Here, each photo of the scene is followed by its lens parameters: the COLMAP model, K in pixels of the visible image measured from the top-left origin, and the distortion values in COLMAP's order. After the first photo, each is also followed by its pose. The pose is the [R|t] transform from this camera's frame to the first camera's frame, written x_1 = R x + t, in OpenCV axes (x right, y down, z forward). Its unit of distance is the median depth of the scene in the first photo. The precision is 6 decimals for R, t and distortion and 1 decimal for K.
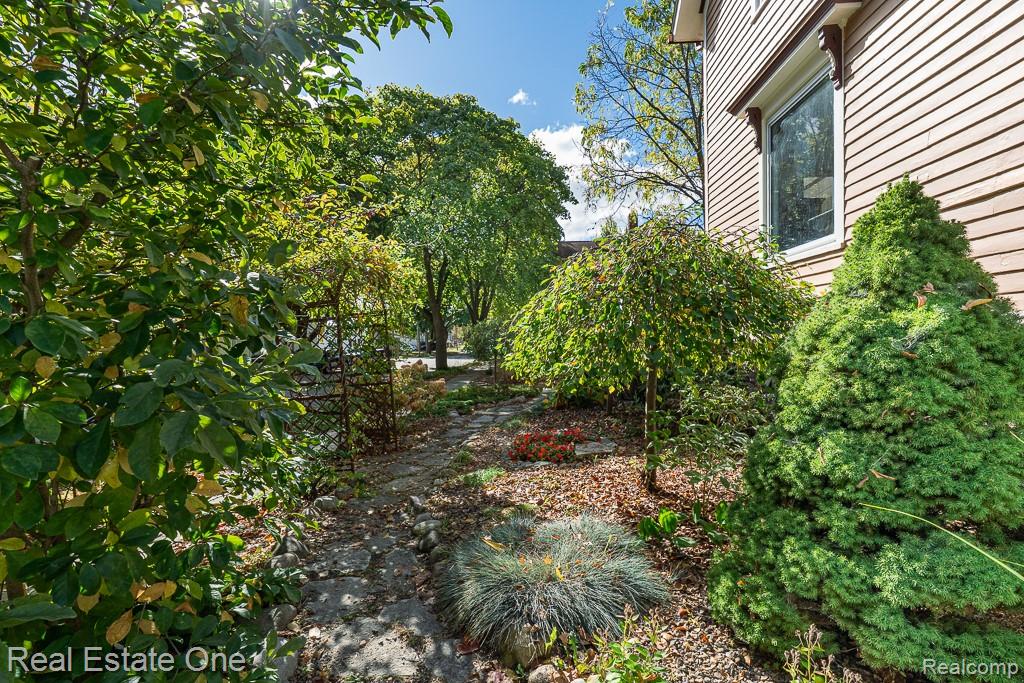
lens RADIAL K [[486.4, 0, 510.8], [0, 486.4, 341.0], [0, 0, 1]] dist [0.003087, -0.000024]
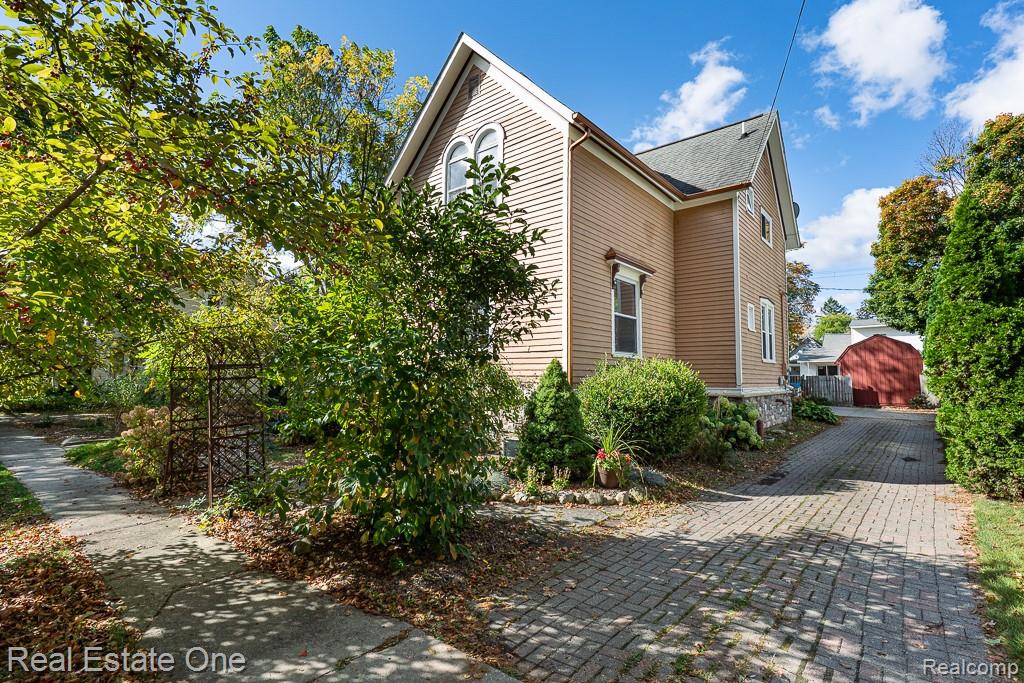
lens RADIAL K [[486.4, 0, 510.1], [0, 486.4, 341.1], [0, 0, 1]] dist [0.003087, -0.000024]
pose [[0.602551, 0.071084, 0.794908, -2.935390], [-0.006635, 0.996437, -0.084076, -0.147638], [-0.798053, 0.045386, 0.600876, -1.254140]]
